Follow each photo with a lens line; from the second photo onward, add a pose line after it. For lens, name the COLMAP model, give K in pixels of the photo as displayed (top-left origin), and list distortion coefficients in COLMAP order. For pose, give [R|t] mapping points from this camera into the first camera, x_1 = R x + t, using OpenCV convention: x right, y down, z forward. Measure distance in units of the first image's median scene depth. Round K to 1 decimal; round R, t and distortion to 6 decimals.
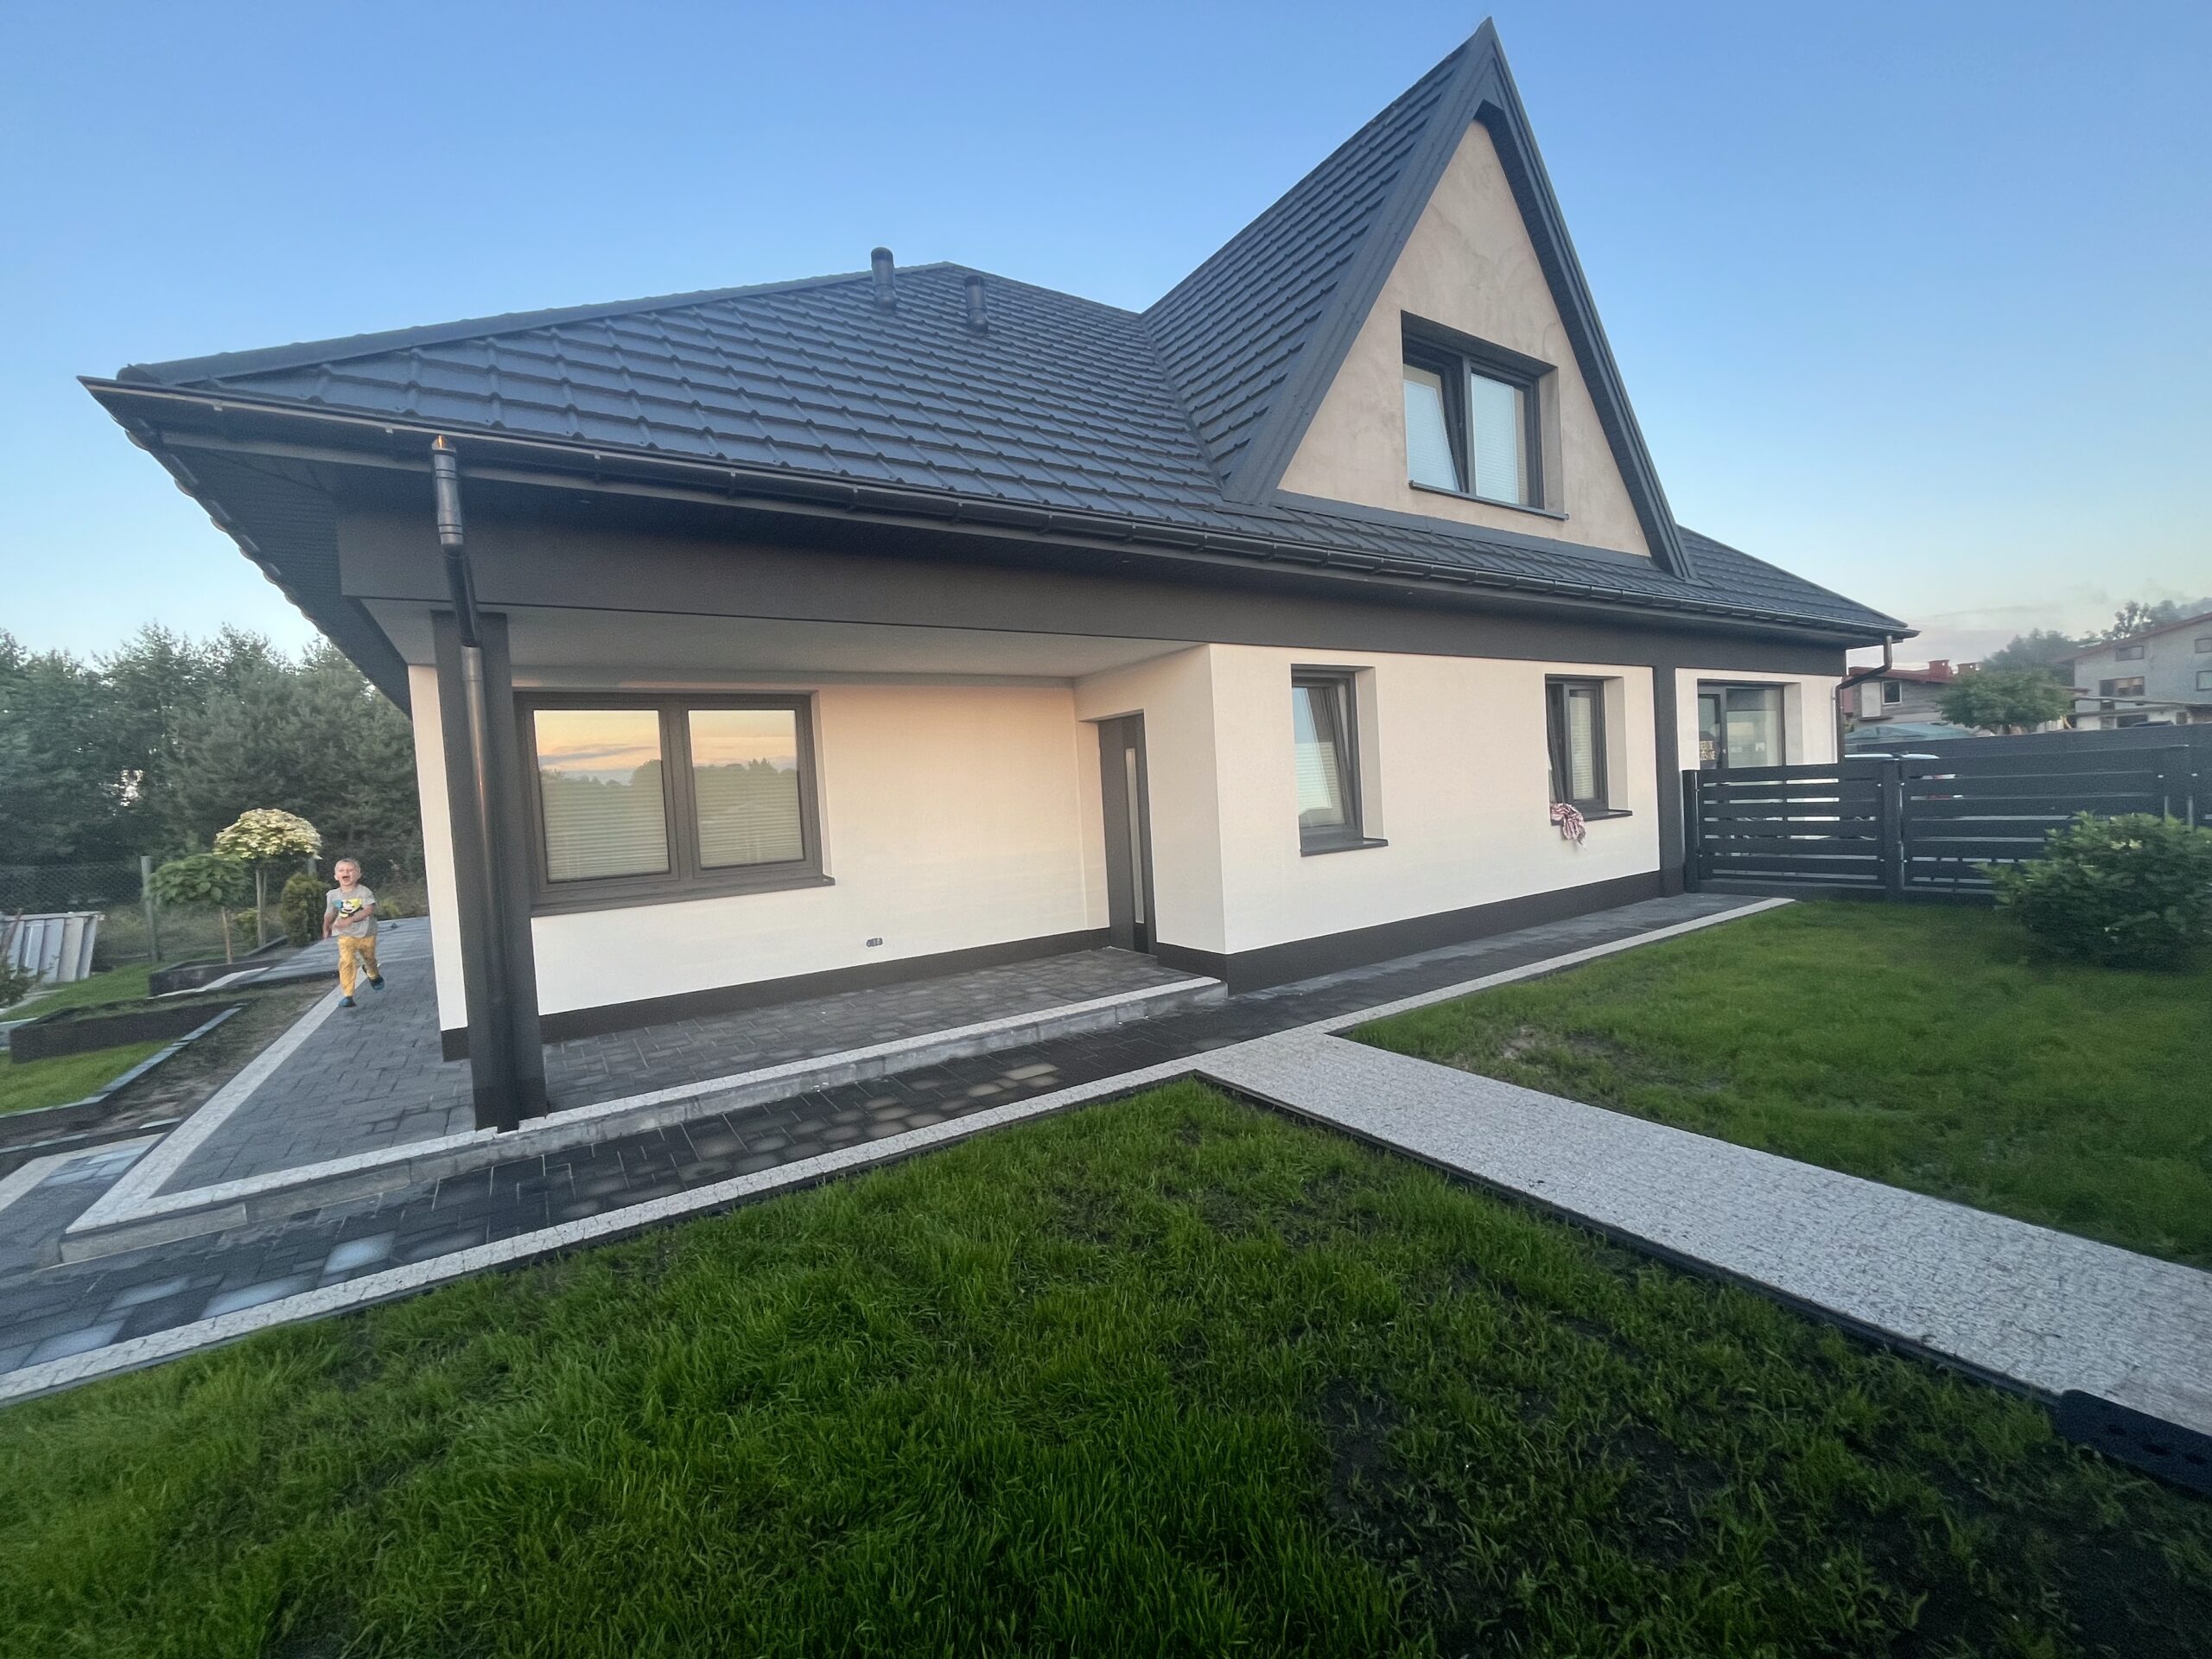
lens RADIAL K [[894.8, 0, 1106.0], [0, 894.8, 829.5], [0, 0, 1]] dist [-0.005923, -0.000221]
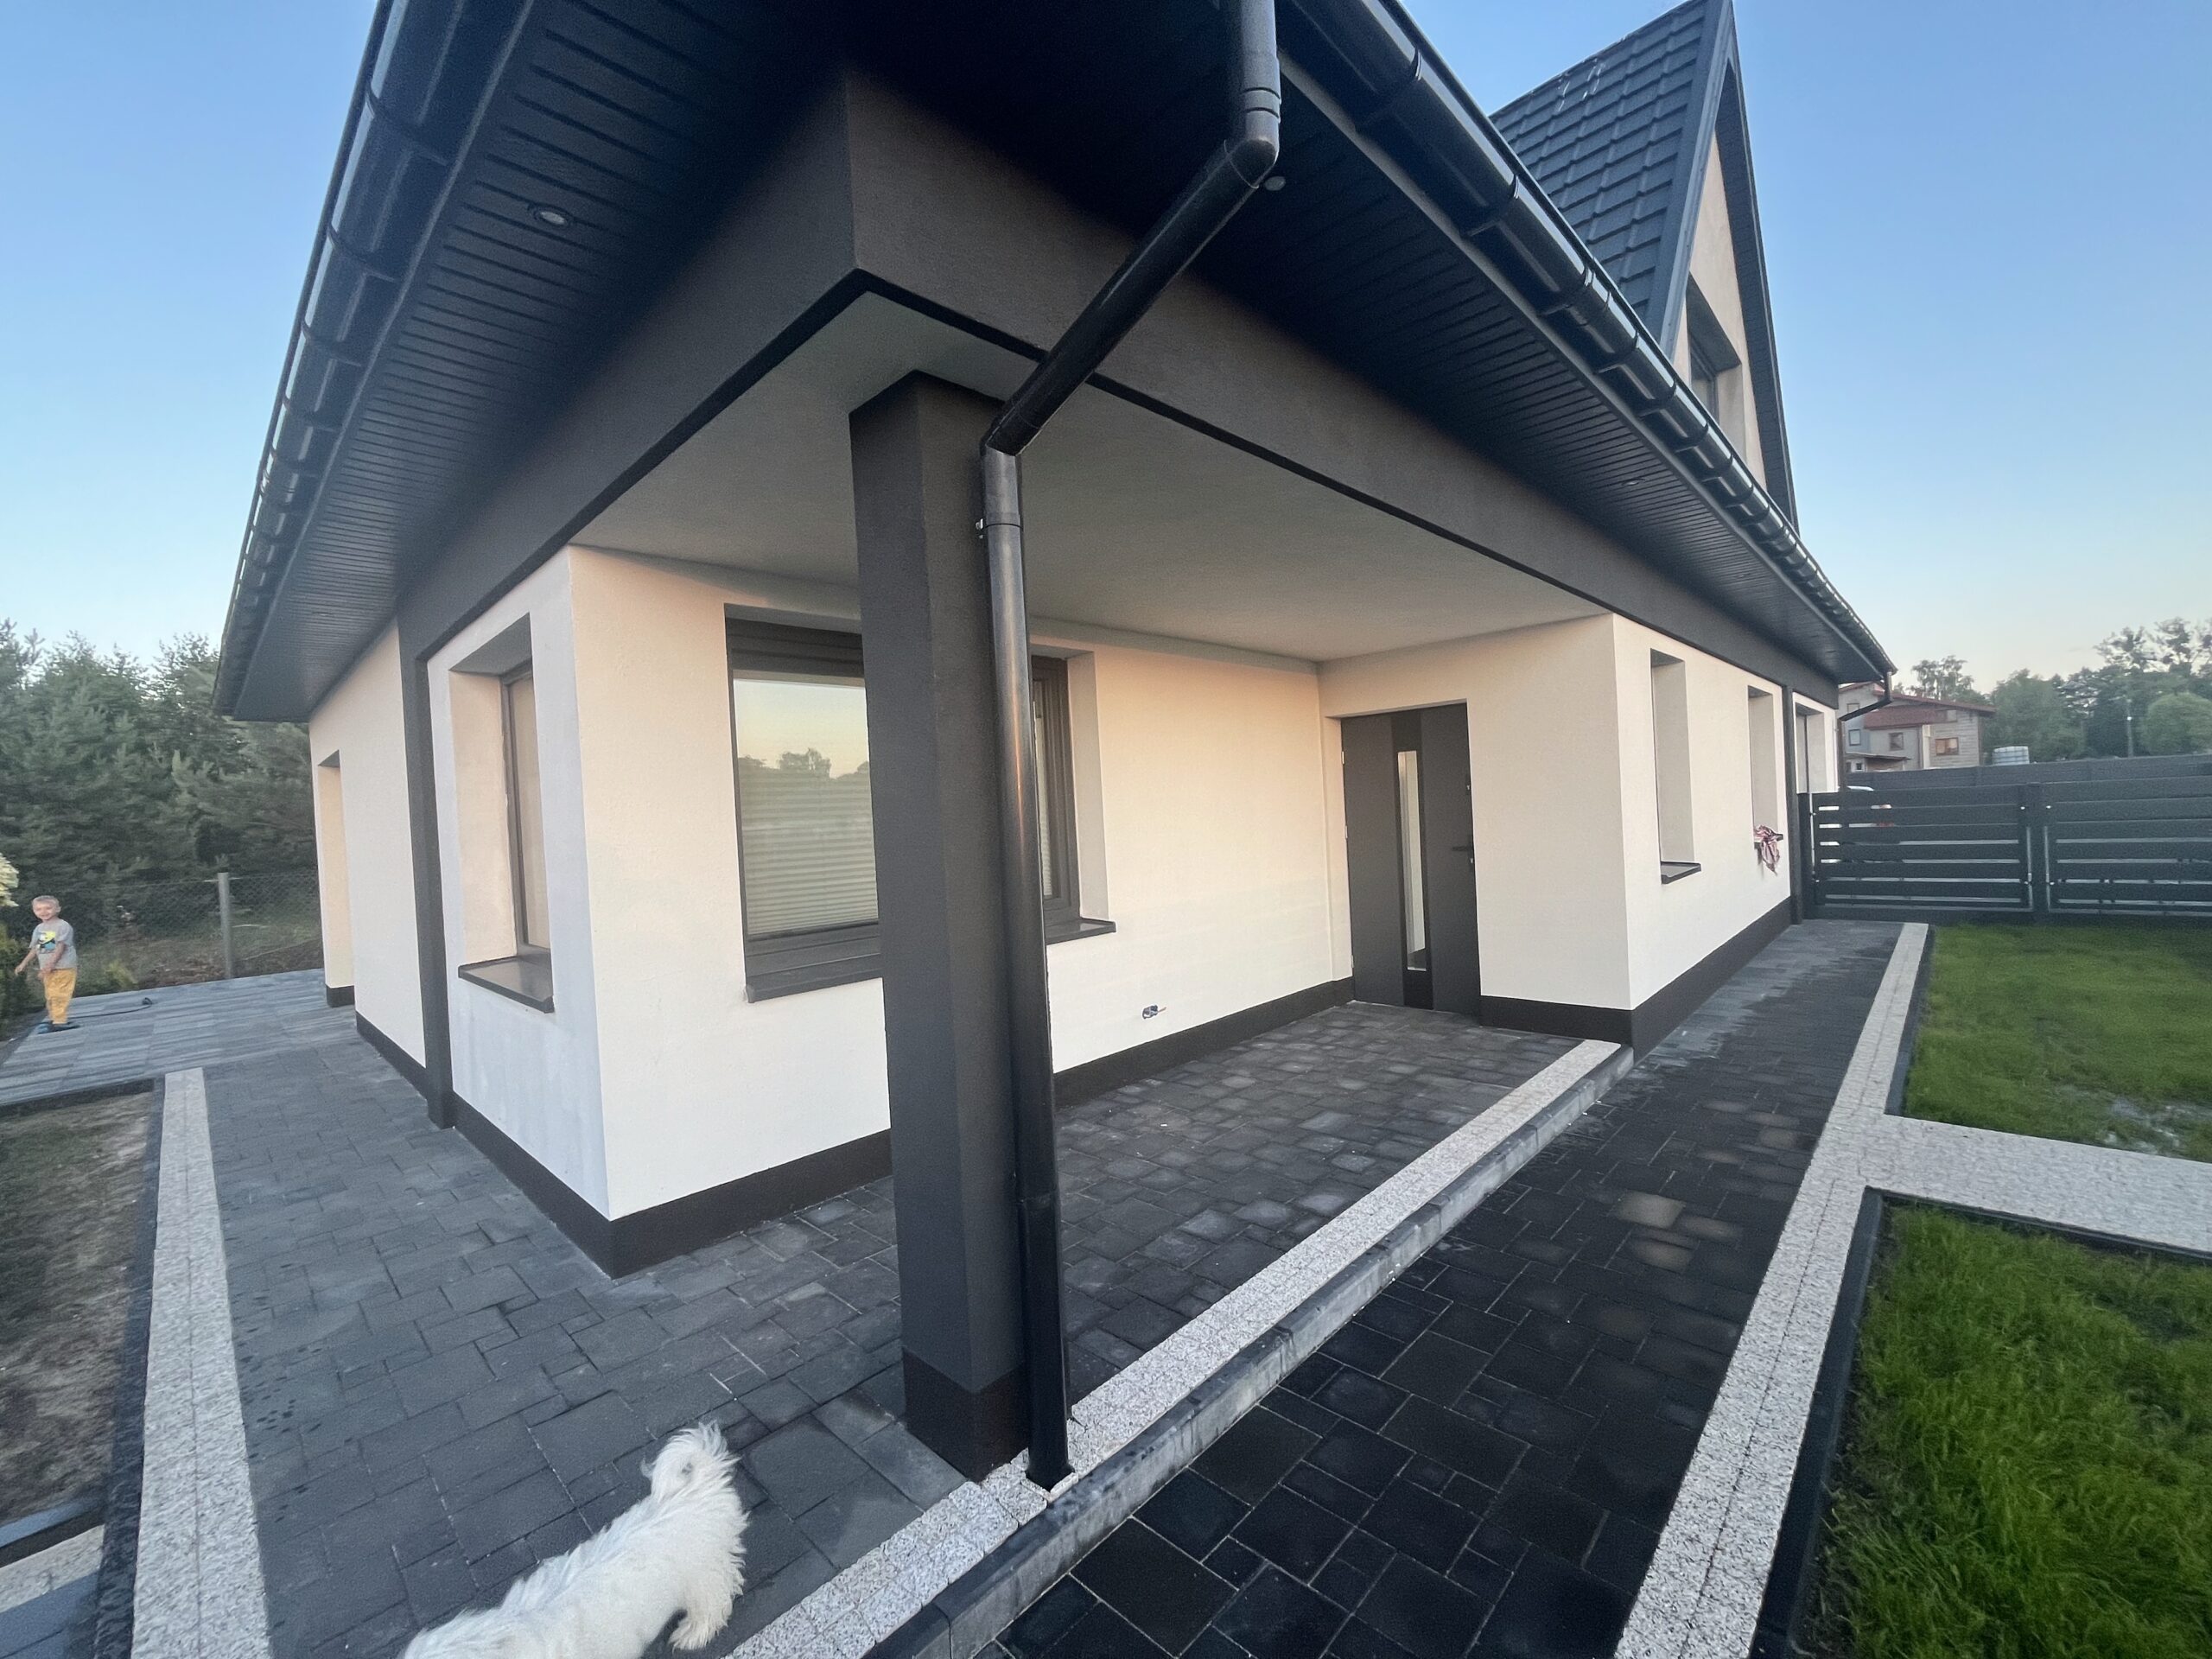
lens RADIAL K [[892.6, 0, 1106.0], [0, 892.6, 829.5], [0, 0, 1]] dist [-0.001129, 0.000112]
pose [[0.975205, 0.003242, 0.221278, -0.364501], [0.005059, 0.999305, -0.036937, 0.006400], [-0.221244, 0.037140, 0.974511, 0.252725]]
